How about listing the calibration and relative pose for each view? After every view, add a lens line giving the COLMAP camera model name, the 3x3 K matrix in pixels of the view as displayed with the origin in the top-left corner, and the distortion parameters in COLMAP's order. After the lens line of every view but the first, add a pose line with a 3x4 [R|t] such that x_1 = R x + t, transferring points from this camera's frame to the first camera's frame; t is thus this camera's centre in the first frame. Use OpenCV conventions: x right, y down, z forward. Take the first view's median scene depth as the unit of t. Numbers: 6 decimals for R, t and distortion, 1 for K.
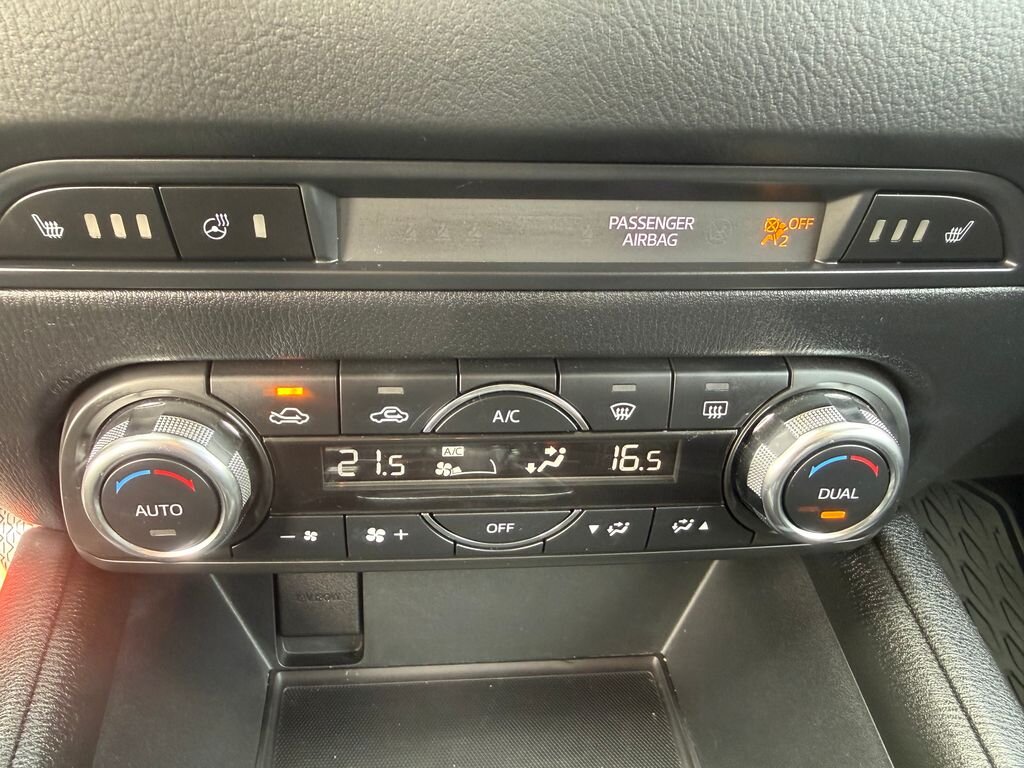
lens RADIAL K [[722.9, 0, 463.4], [0, 722.9, 382.3], [0, 0, 1]] dist [0.000473, 0.000294]
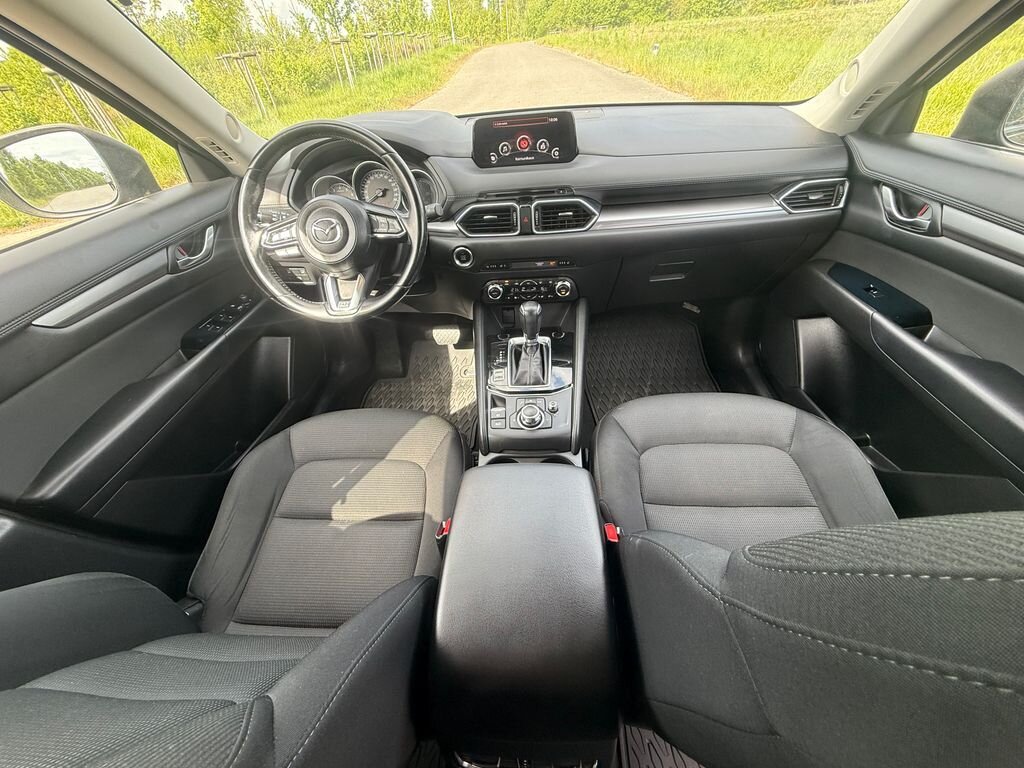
lens RADIAL K [[410.2, 0, 507.5], [0, 410.2, 383.8], [0, 0, 1]] dist [-0.001820, -0.000203]
pose [[0.987416, -0.003843, -0.158096, 0.664867], [0.026298, 0.989775, 0.140192, 0.618283], [0.155941, -0.142585, 0.977421, -4.757615]]
